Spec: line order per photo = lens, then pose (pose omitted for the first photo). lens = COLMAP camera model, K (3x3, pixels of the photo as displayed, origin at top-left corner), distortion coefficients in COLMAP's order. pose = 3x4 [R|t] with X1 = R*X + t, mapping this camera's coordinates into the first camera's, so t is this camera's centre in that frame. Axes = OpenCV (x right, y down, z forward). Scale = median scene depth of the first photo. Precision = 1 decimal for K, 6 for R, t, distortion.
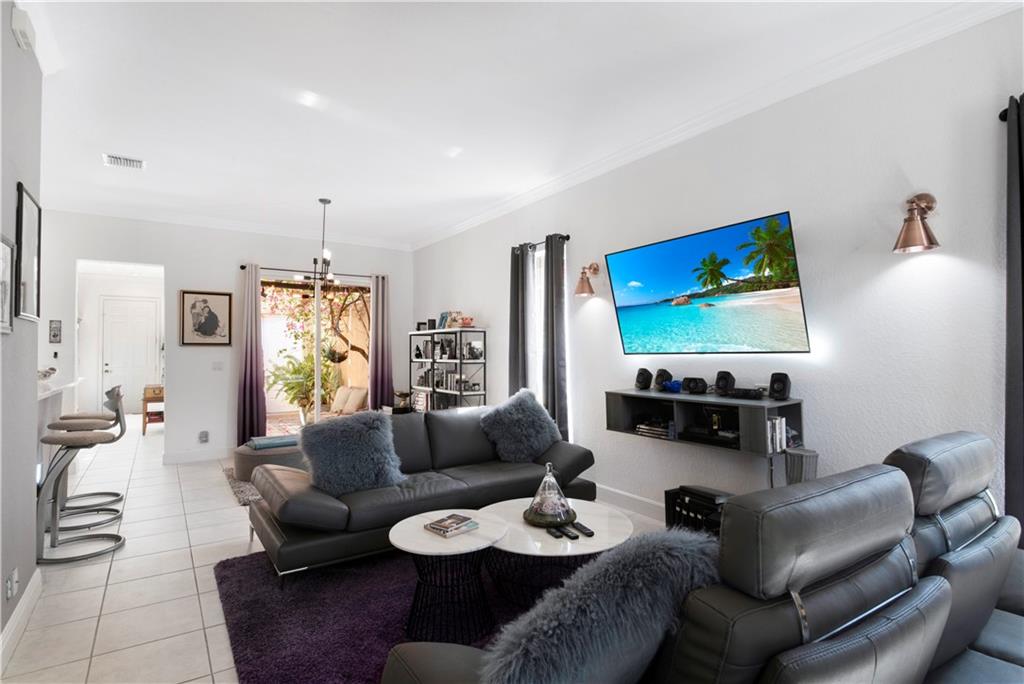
lens RADIAL K [[506.7, 0, 515.2], [0, 506.7, 334.3], [0, 0, 1]] dist [0.023732, -0.000359]
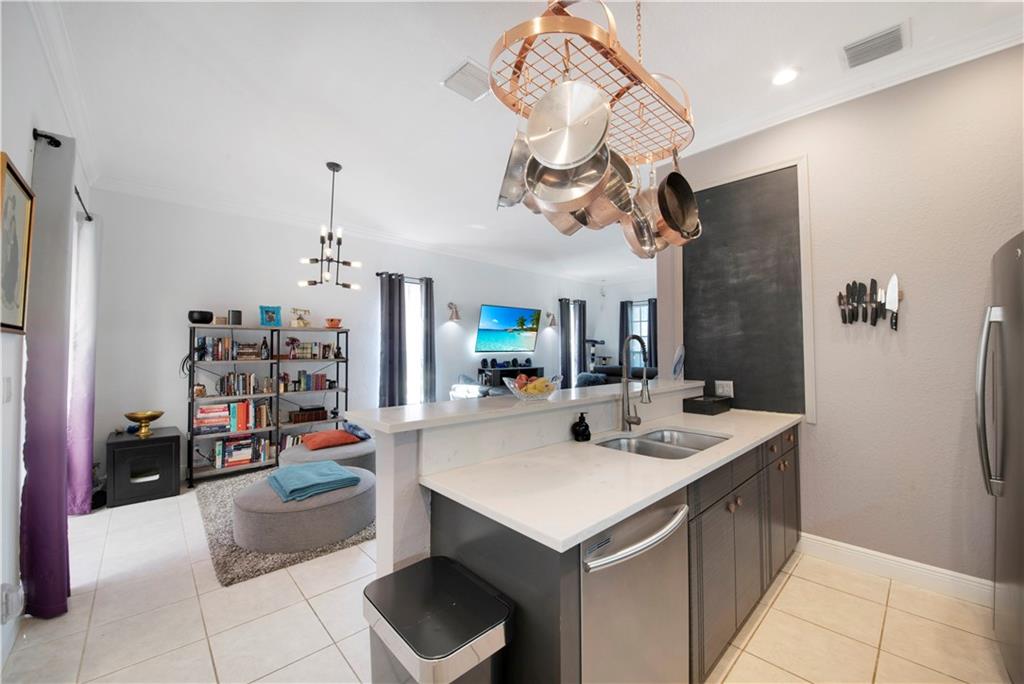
lens RADIAL K [[381.6, 0, 512.0], [0, 381.6, 342.0], [0, 0, 1]] dist [-0.020870, -0.000093]
pose [[-0.136060, 0.025764, 0.990365, -1.273333], [-0.030318, 0.999085, -0.030156, 0.037573], [-0.990237, -0.034129, -0.135155, 1.016996]]
